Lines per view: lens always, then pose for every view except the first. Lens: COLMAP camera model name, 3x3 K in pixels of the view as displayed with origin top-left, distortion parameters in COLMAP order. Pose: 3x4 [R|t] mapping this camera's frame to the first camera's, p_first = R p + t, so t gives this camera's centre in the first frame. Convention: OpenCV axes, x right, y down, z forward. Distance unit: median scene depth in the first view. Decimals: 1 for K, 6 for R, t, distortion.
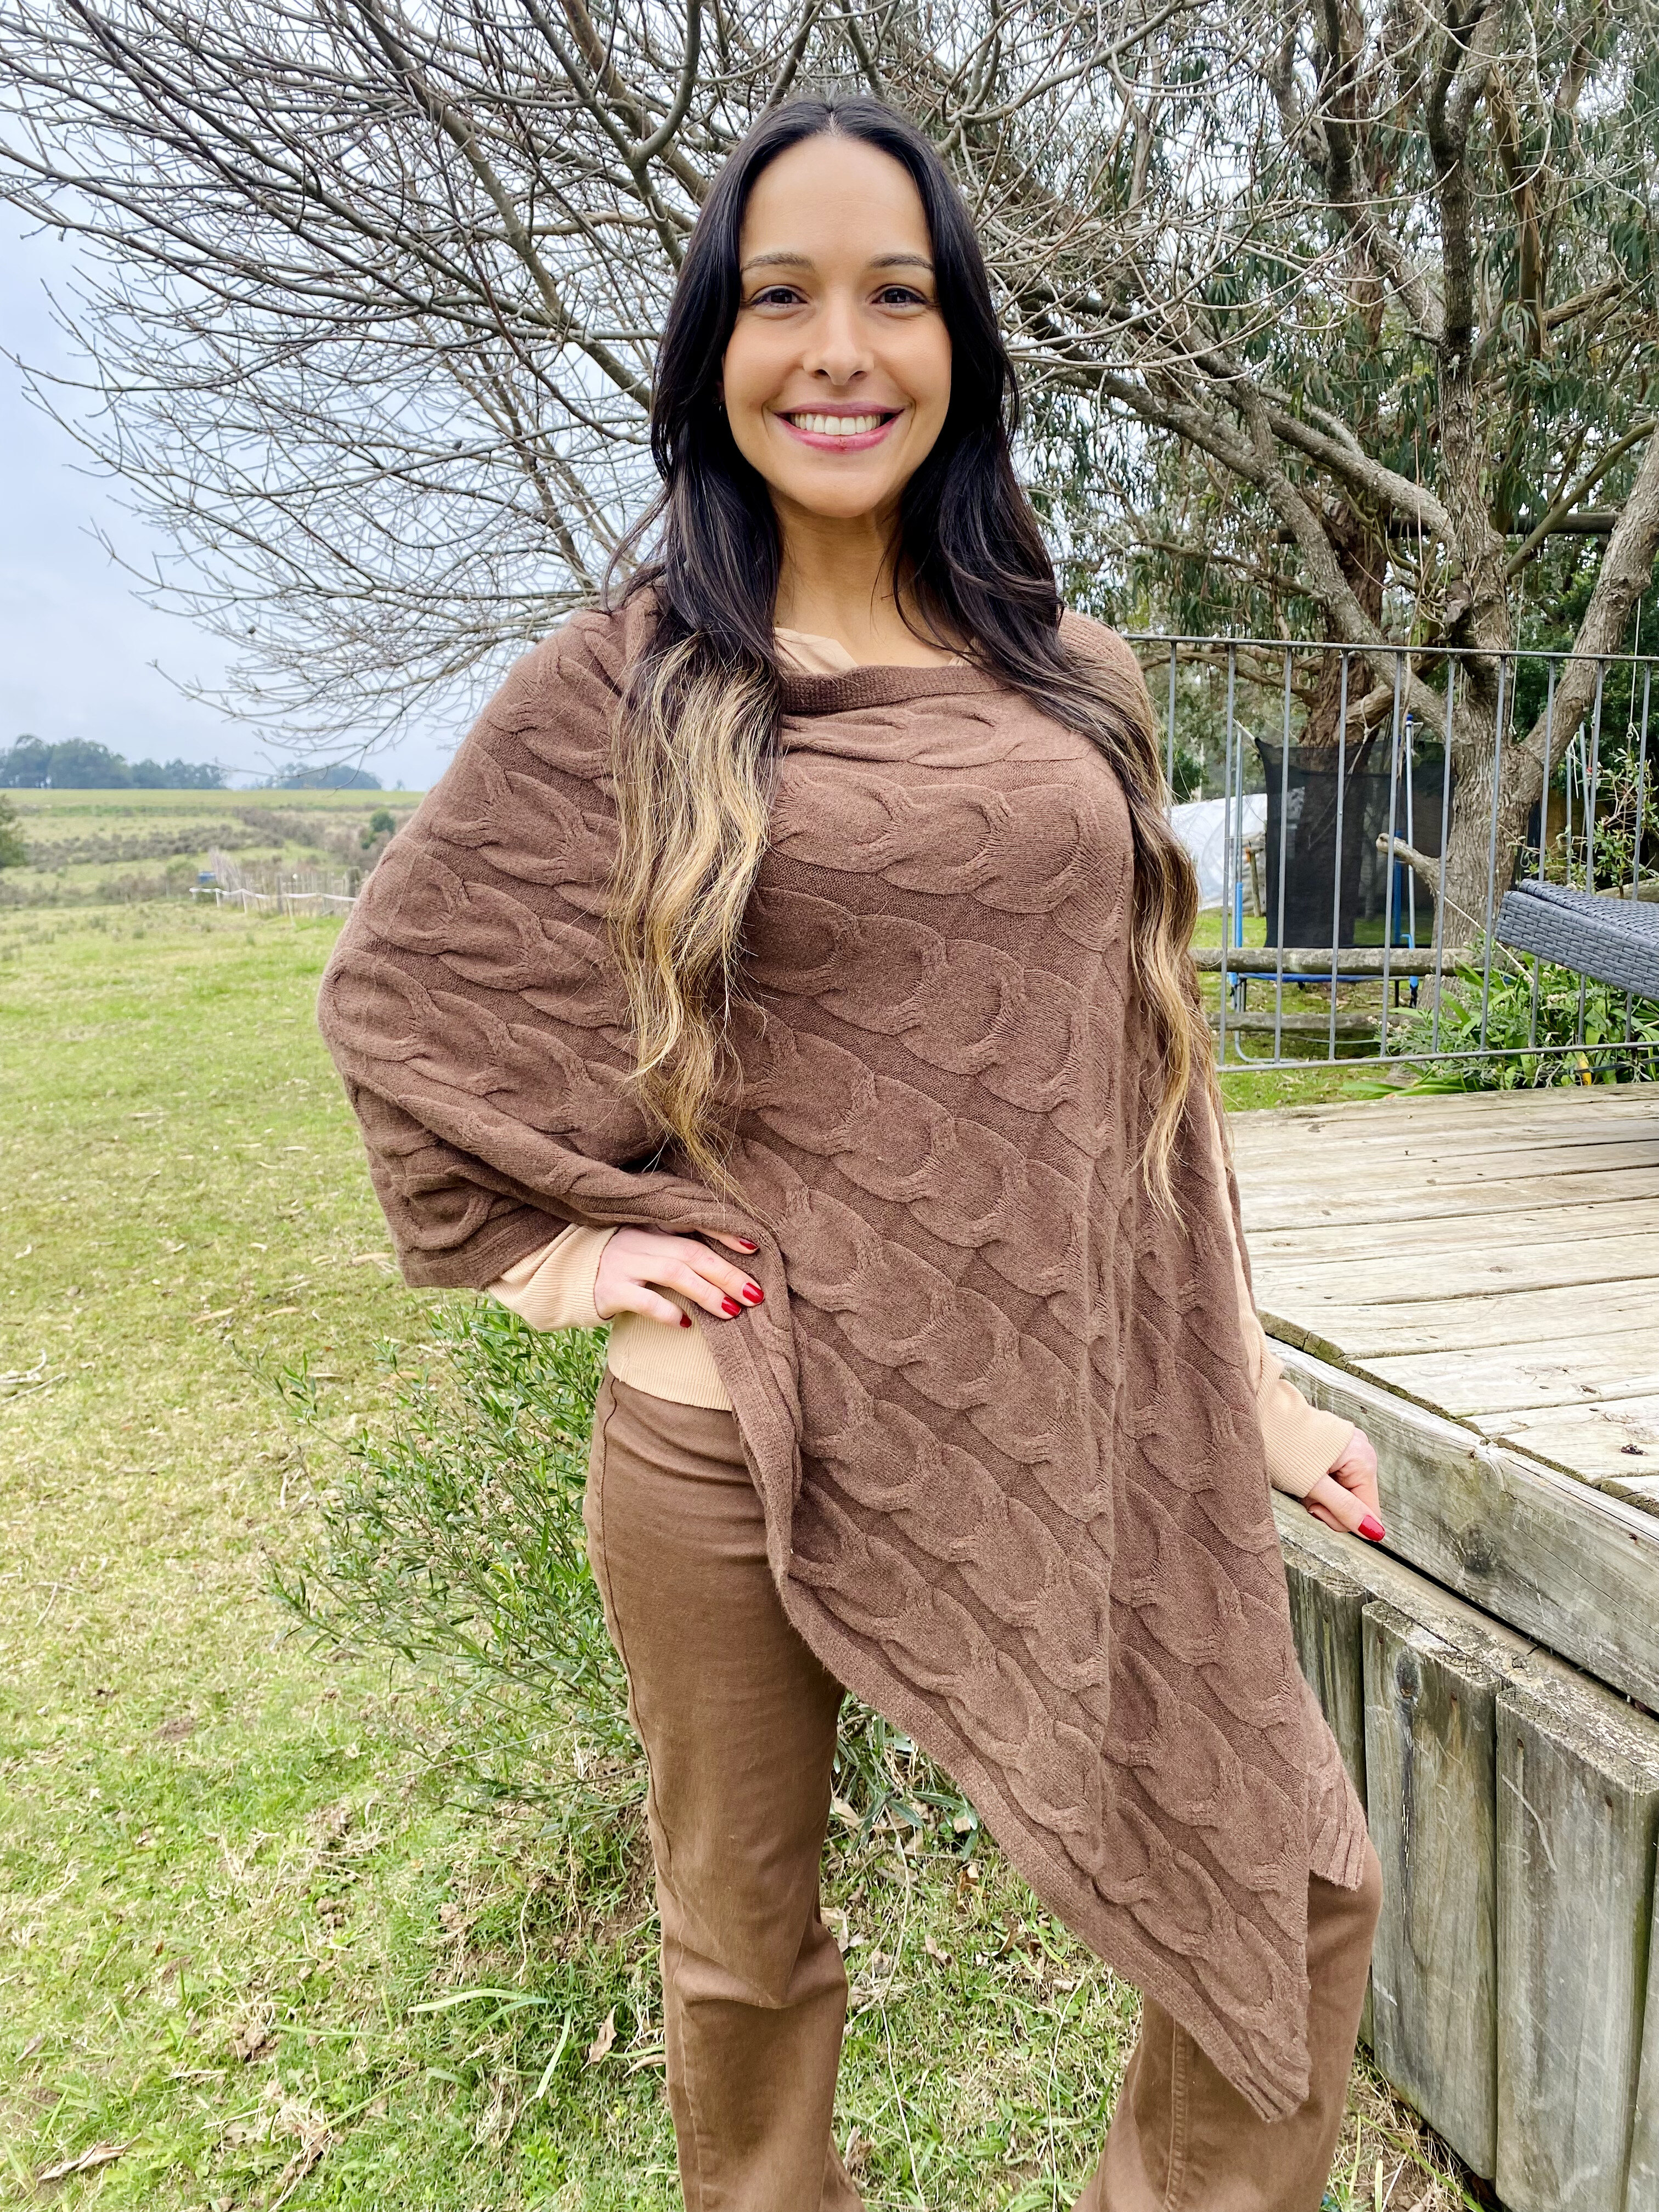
lens RADIAL K [[1686.0, 0, 828.0], [0, 1686.0, 1091.4], [0, 0, 1]] dist [0.022144, -0.021315]
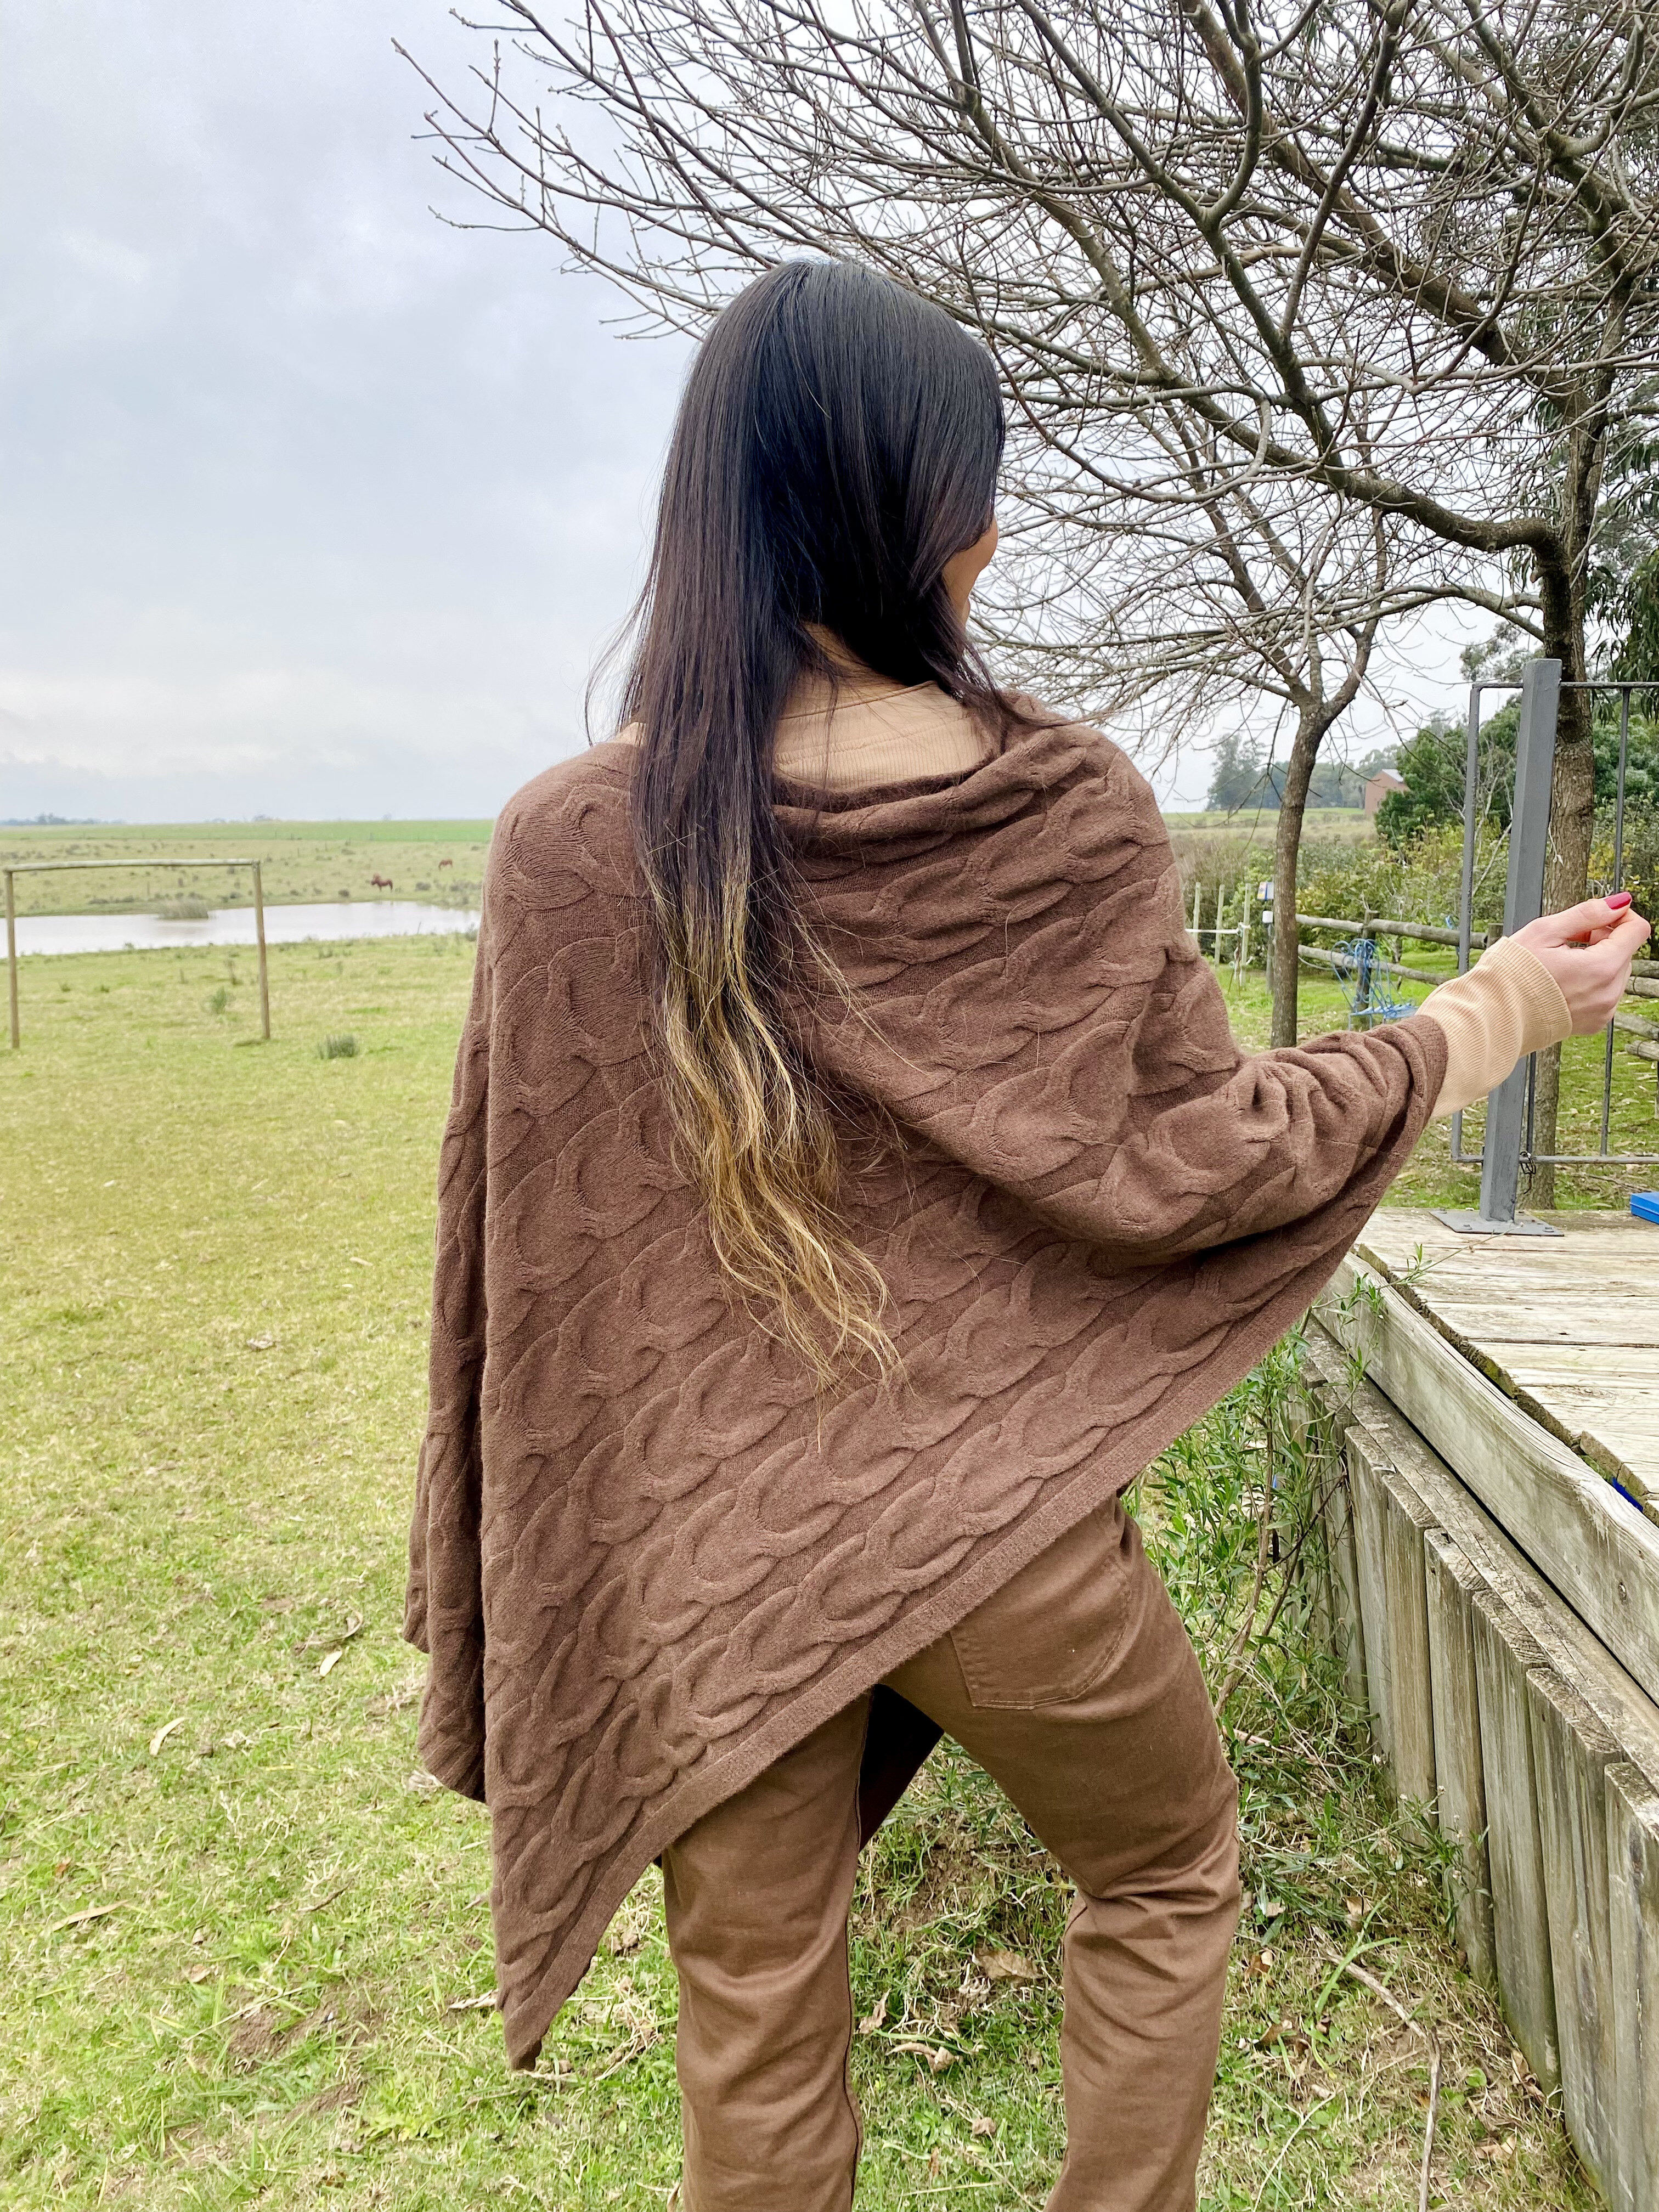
lens RADIAL K [[1686.0, 0, 822.9], [0, 1686.0, 1091.7], [0, 0, 1]] dist [0.022144, -0.021315]
pose [[0.913969, 0.053695, -0.402215, 0.187435], [-0.058337, 0.998297, 0.000707, -0.026614], [0.401568, 0.022818, 0.915545, -0.021106]]
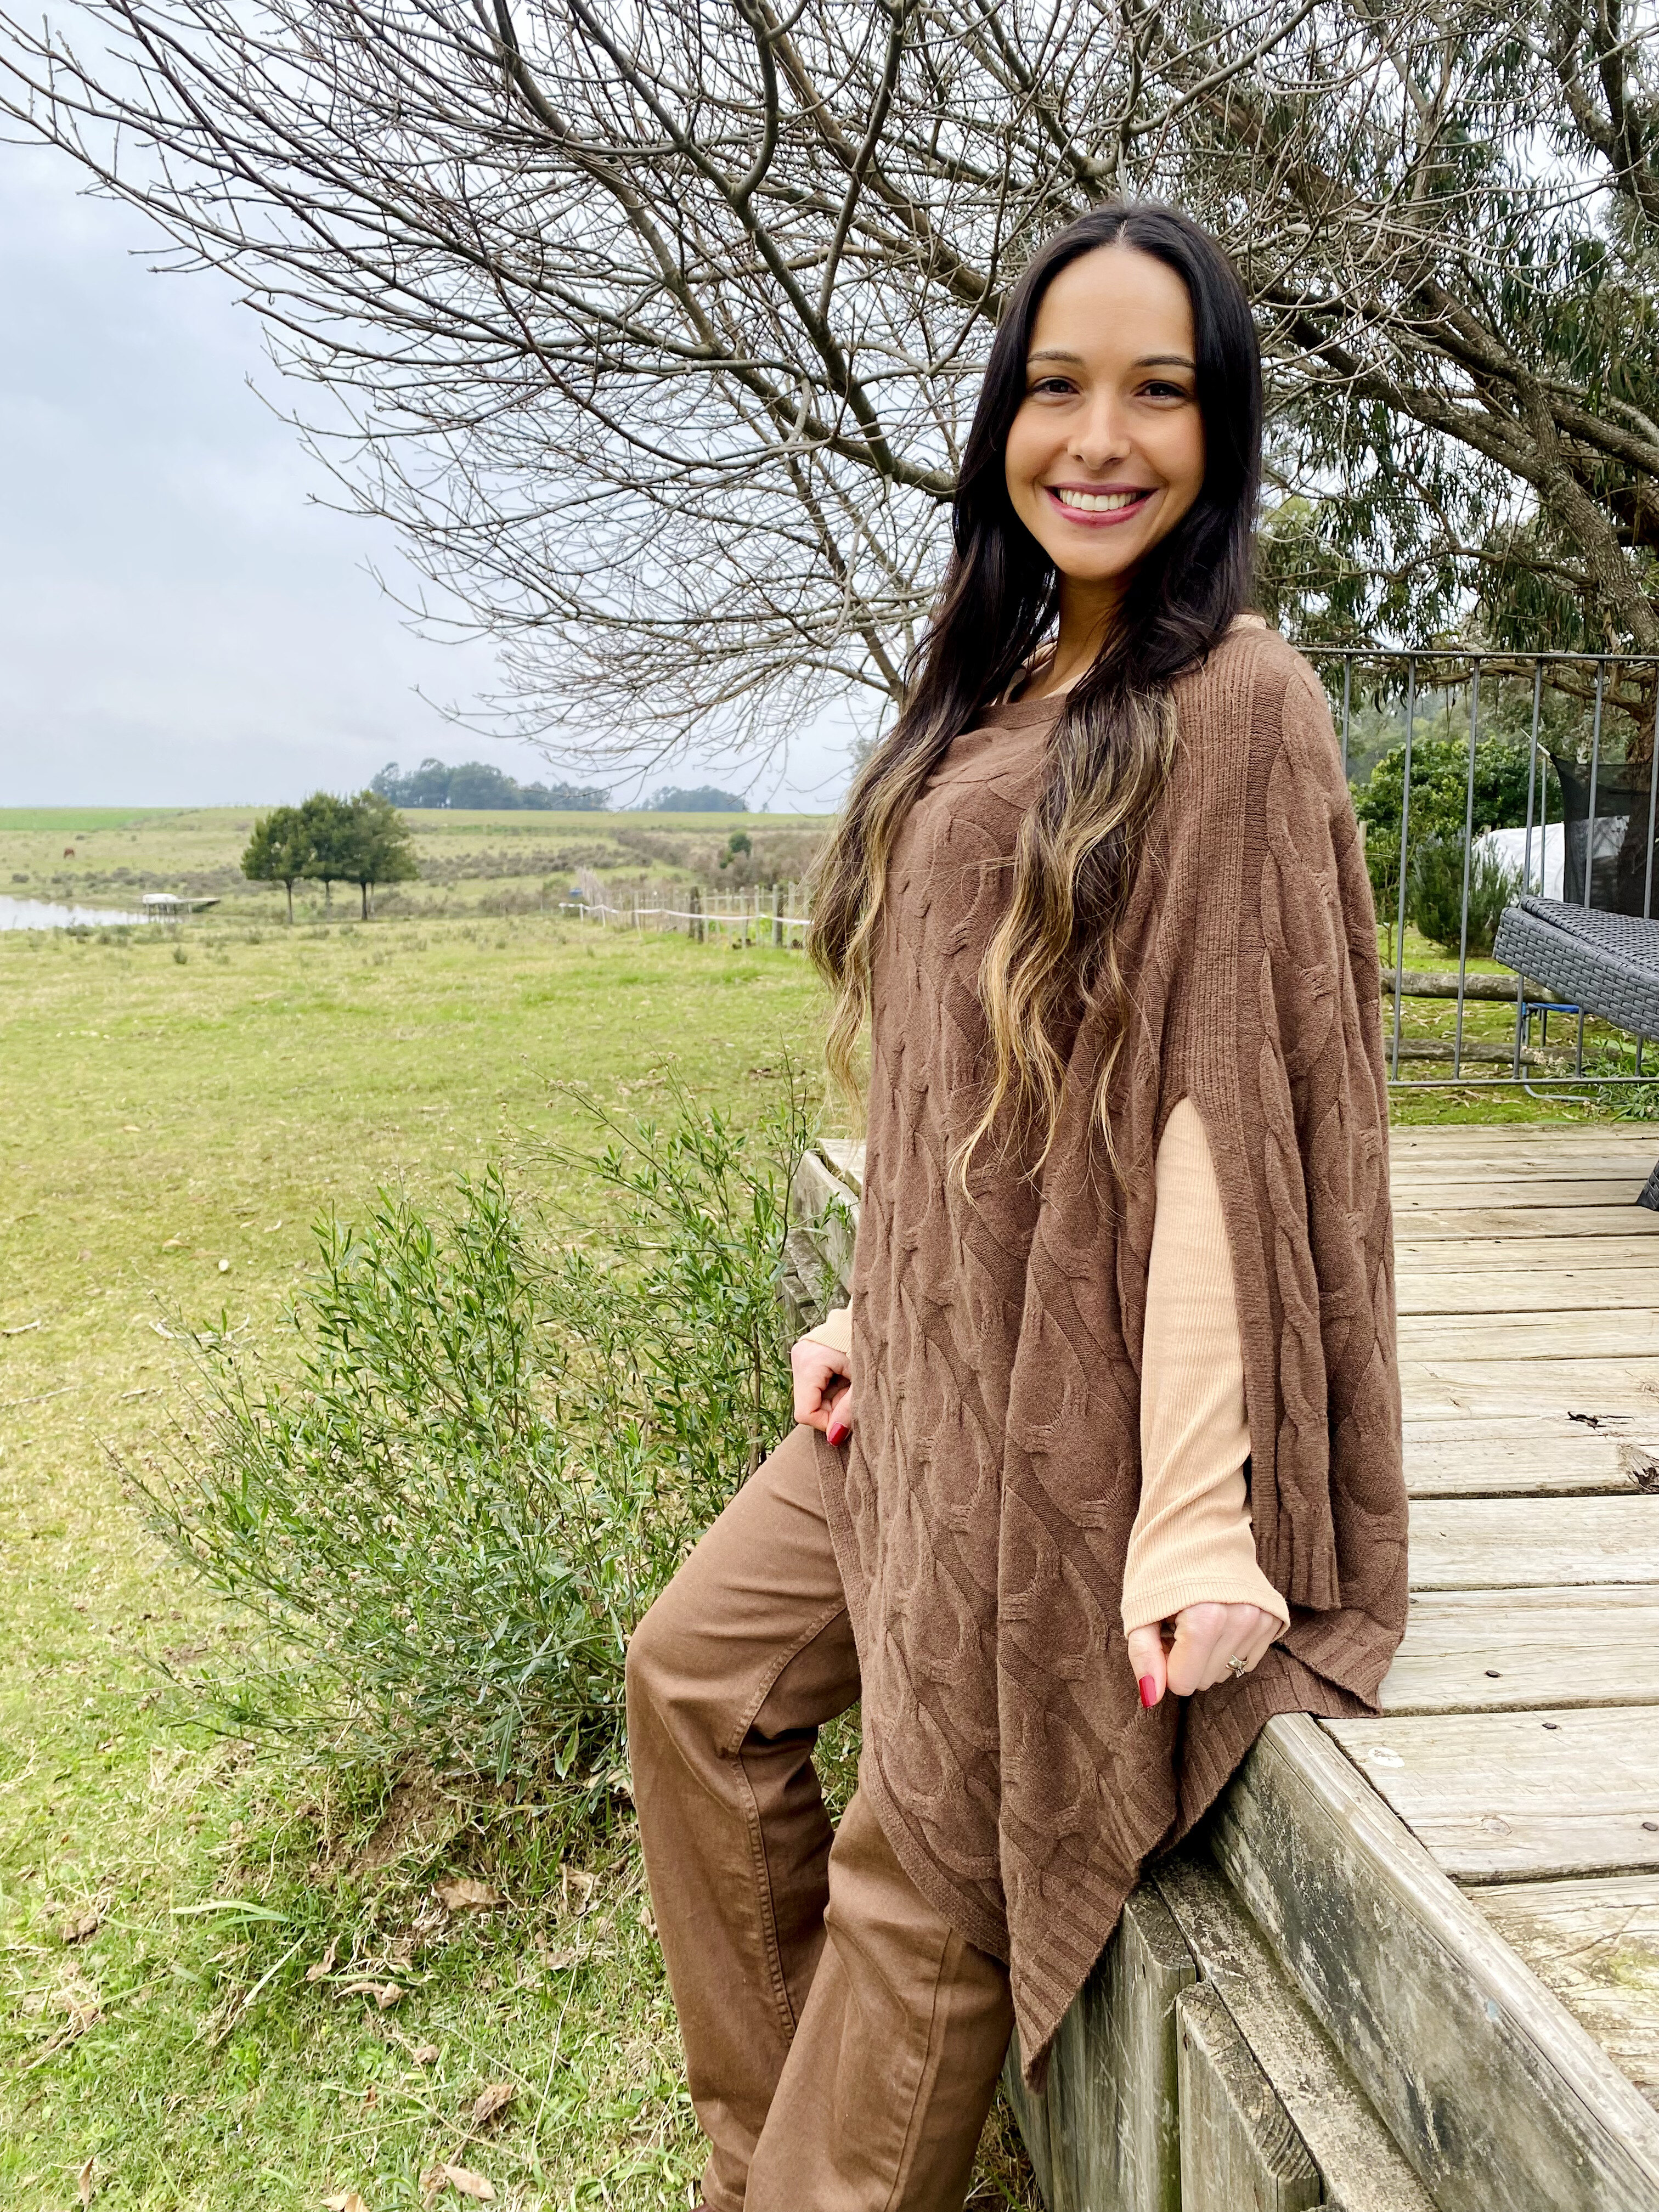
lens RADIAL K [[1686.0, 0, 836.7], [0, 1686.0, 1087.6], [0, 0, 1]] dist [0.022144, -0.021315]
pose [[0.979278, 0.035577, -0.199372, 0.288707], [-0.038467, 0.999203, -0.010643, 0.007061], [0.198834, 0.018092, 0.979866, 0.007439]]
